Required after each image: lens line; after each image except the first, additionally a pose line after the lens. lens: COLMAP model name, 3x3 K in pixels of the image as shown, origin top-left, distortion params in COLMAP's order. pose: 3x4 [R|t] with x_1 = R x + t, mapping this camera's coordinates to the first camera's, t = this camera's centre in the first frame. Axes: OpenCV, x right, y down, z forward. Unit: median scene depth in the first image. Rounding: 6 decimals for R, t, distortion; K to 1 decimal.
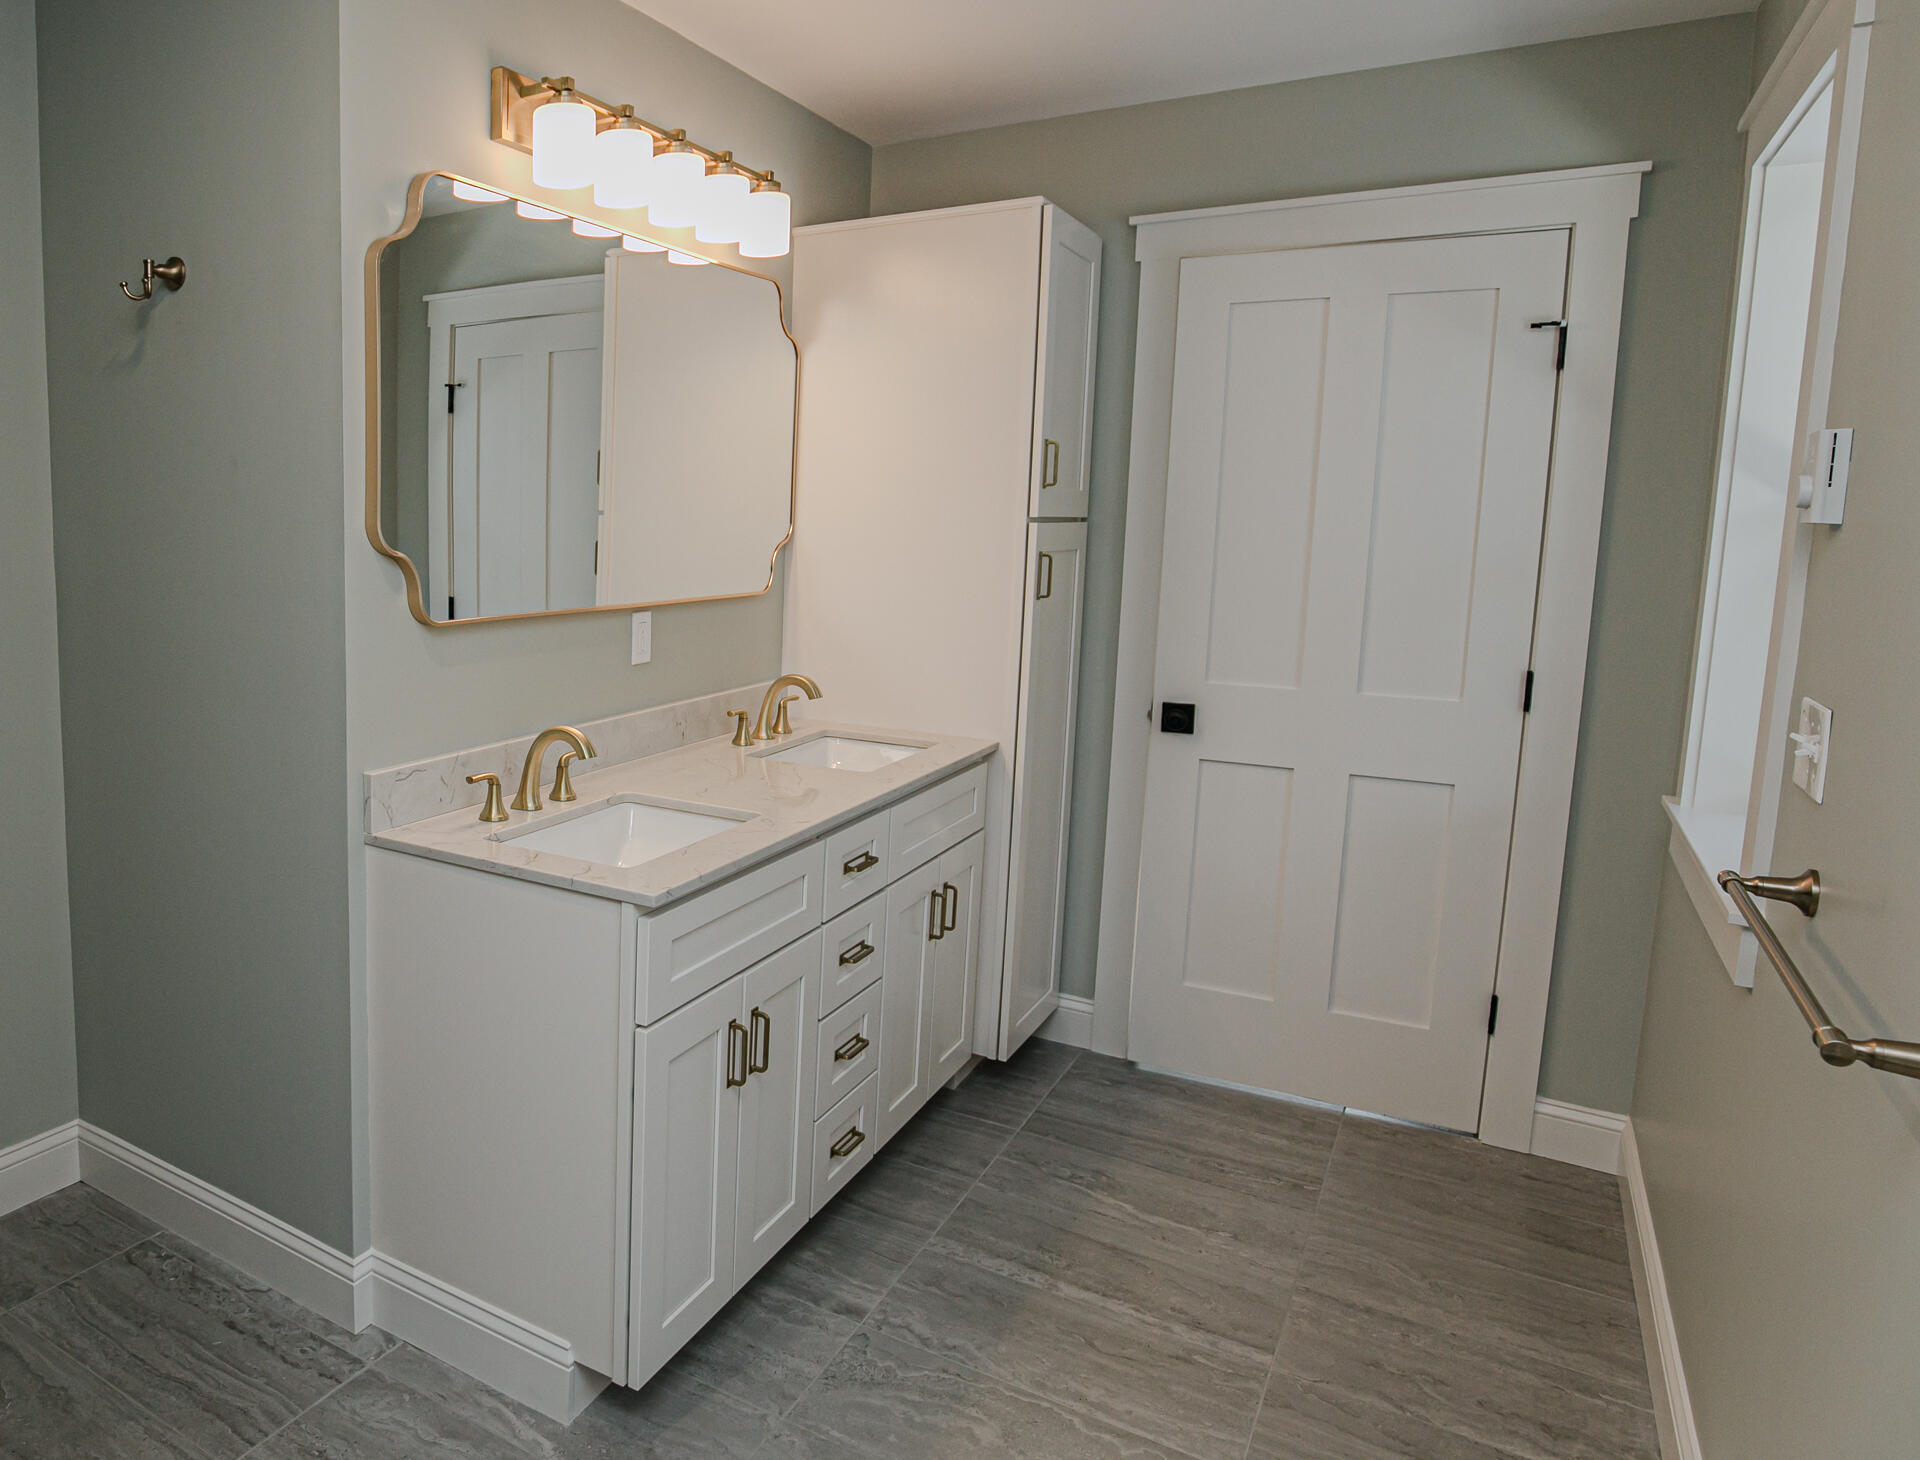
lens RADIAL K [[1674.5, 0, 959.0], [0, 1674.5, 726.2], [0, 0, 1]] dist [-0.038179, 0.006845]
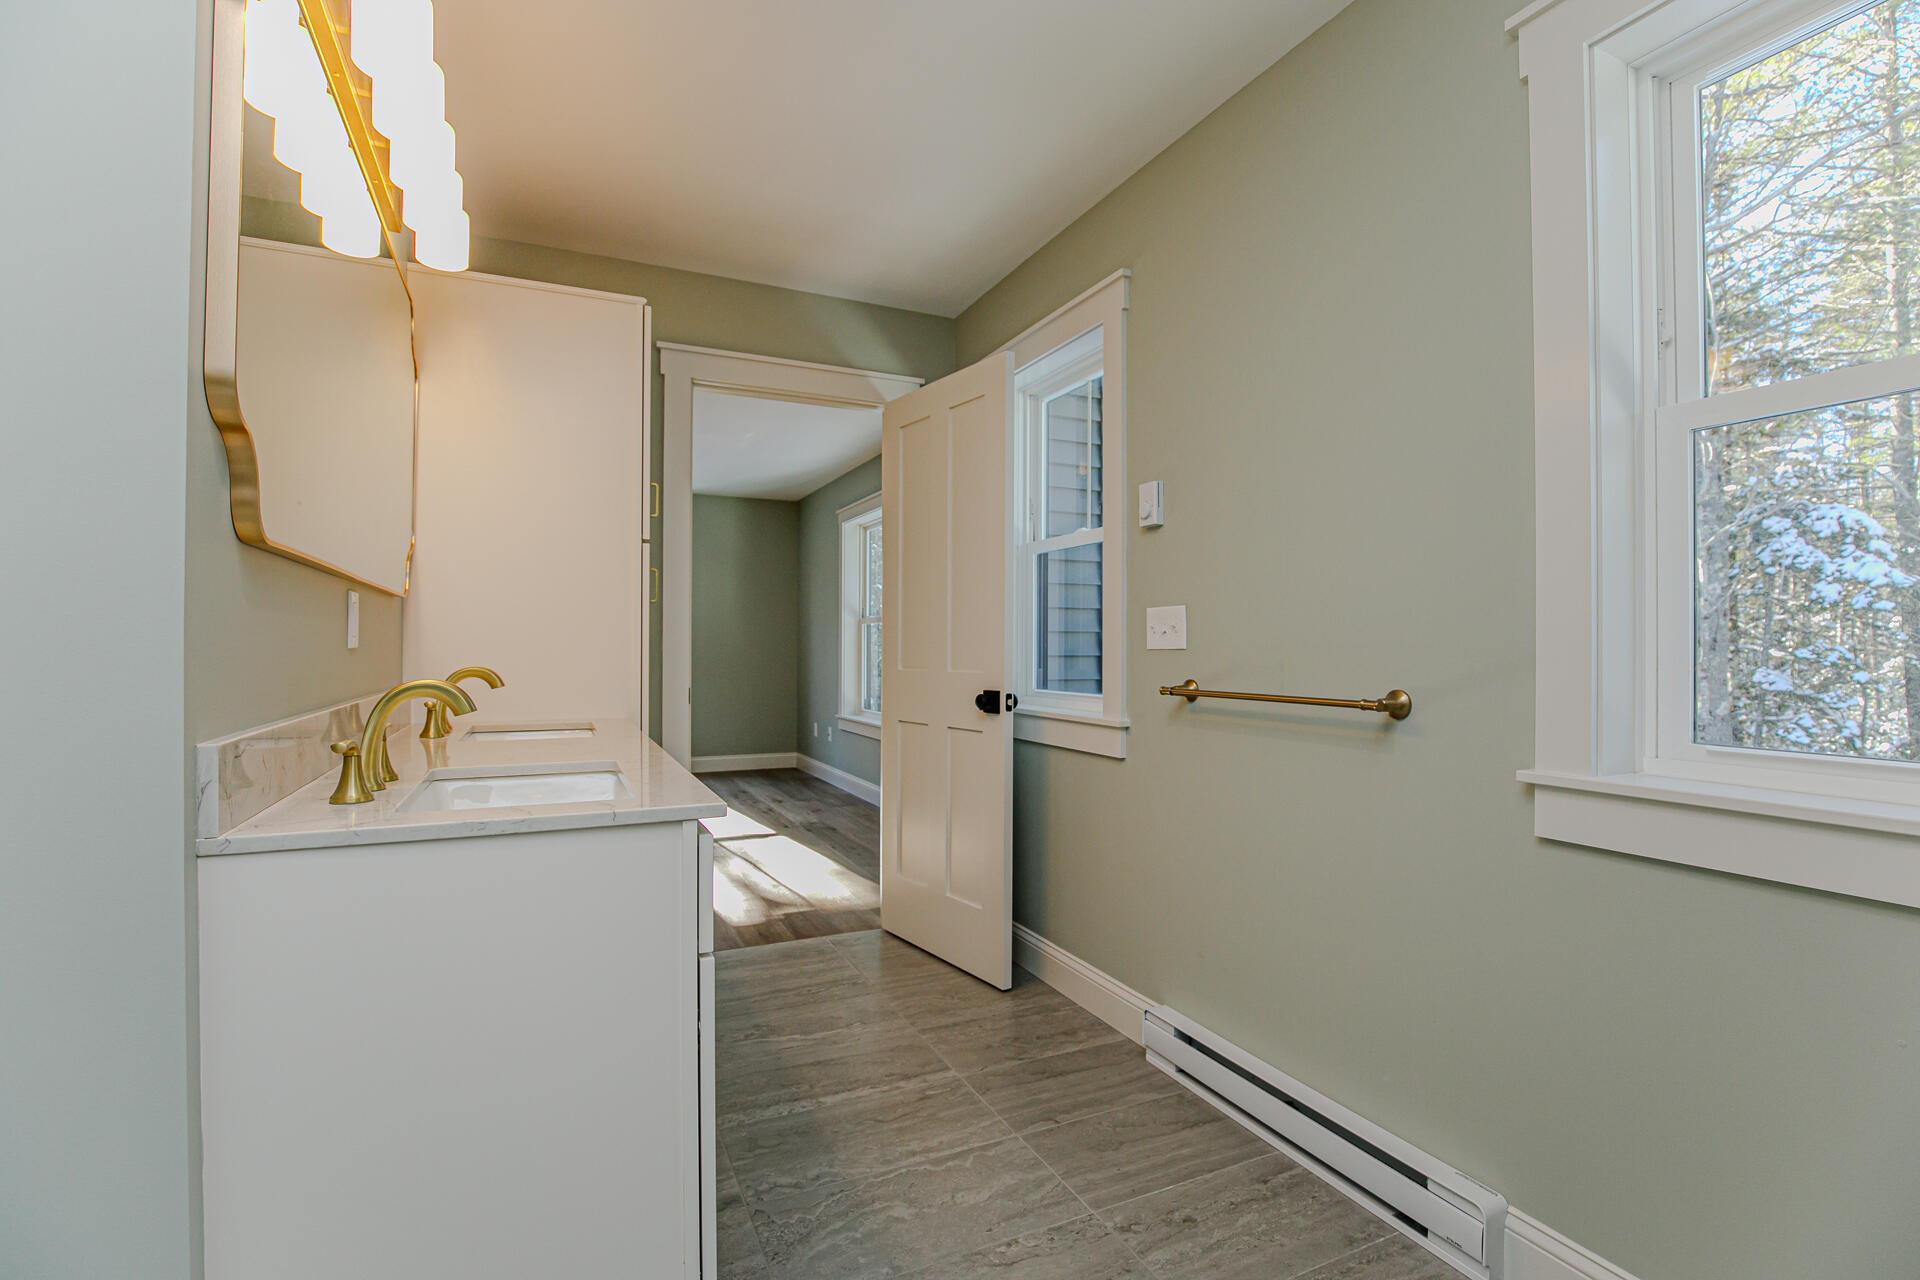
lens RADIAL K [[879.8, 0, 960.2], [0, 879.8, 640.2], [0, 0, 1]] dist [-0.030639, 0.003576]
pose [[0.498928, -0.014745, 0.866518, -0.479100], [0.197408, 0.975504, -0.097065, 0.076578], [-0.843861, 0.219486, 0.489617, 0.514691]]
